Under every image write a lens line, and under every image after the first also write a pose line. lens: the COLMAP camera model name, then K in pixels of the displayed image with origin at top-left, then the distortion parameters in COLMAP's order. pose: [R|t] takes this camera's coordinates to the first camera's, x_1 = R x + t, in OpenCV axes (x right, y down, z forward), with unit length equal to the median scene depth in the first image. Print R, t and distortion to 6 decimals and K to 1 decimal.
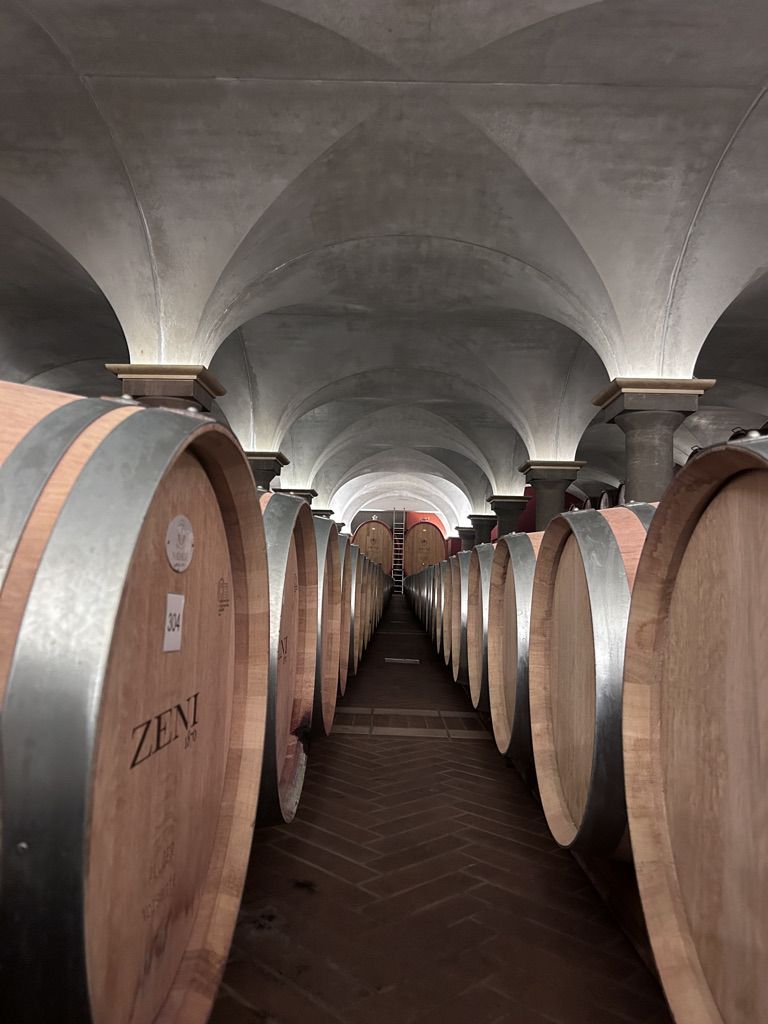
lens RADIAL K [[774.8, 0, 384.0], [0, 774.8, 512.0], [0, 0, 1]] dist [0.004746, -0.005296]
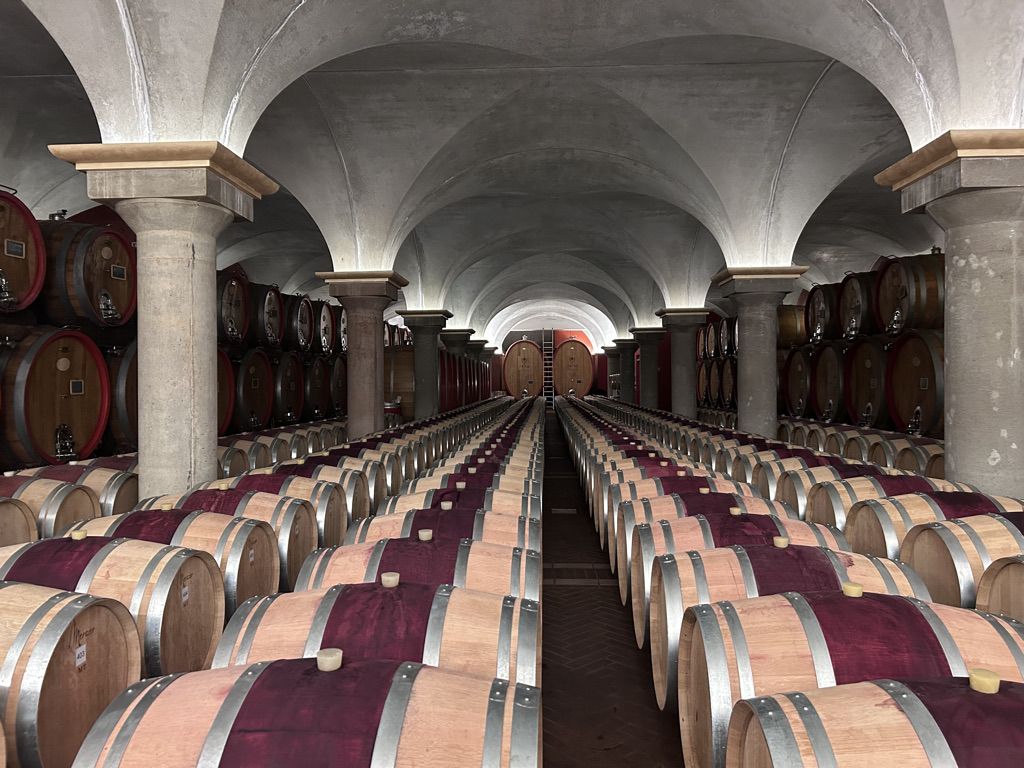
lens RADIAL K [[765.1, 0, 512.0], [0, 765.1, 384.0], [0, 0, 1]] dist [0.000548, -0.002094]
pose [[0.998975, -0.036299, -0.027054, -0.020856], [0.038526, 0.995470, 0.086915, -0.133191], [0.023776, -0.087868, 0.995848, -0.287123]]
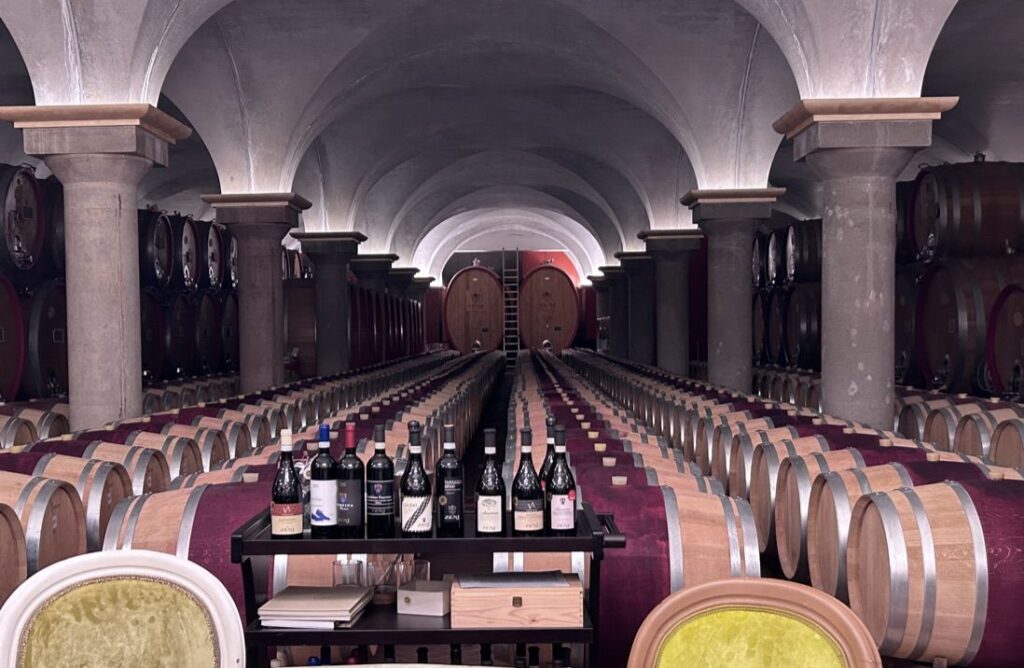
lens RADIAL K [[1246.9, 0, 514.9], [0, 1246.9, 394.0], [0, 0, 1]] dist [0.009899, -0.044839]
pose [[0.999053, -0.042193, 0.010585, 0.039489], [0.040362, 0.989857, 0.136210, -0.171506], [-0.016225, -0.135654, 0.990623, -0.857691]]
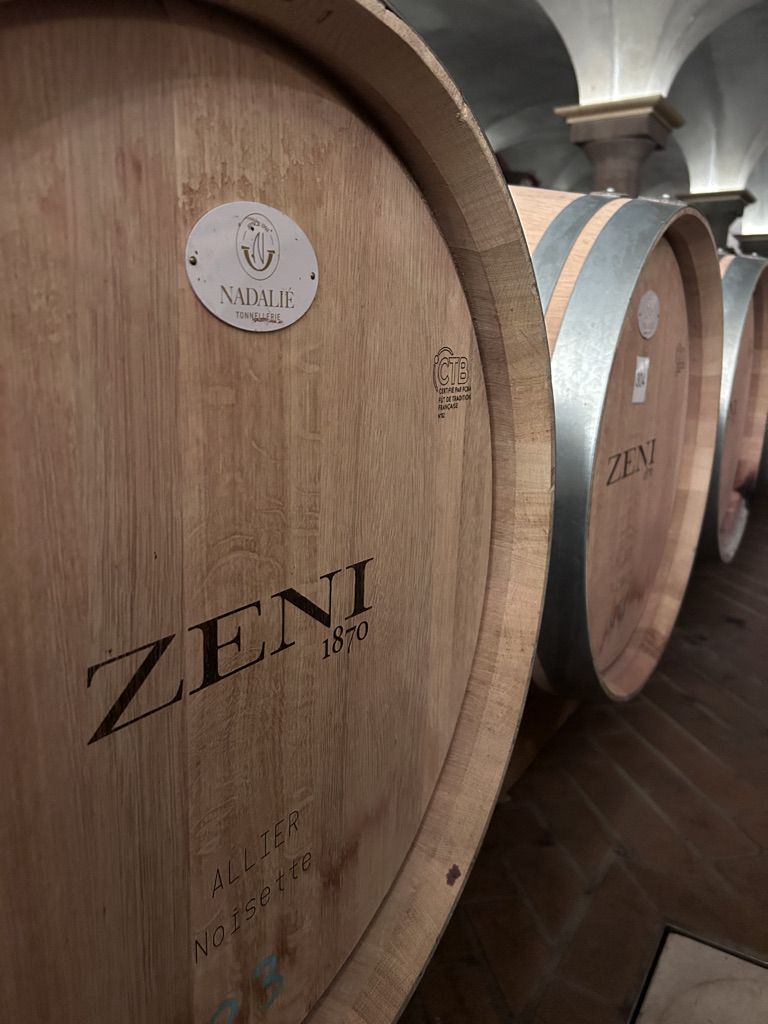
lens RADIAL K [[804.6, 0, 395.0], [0, 804.6, 509.8], [0, 0, 1]] dist [0.032291, -0.004895]
pose [[0.867798, 0.107189, -0.485219, 0.006760], [0.037653, 0.959467, 0.279295, -0.006154], [0.495489, -0.260642, 0.828587, -0.056380]]
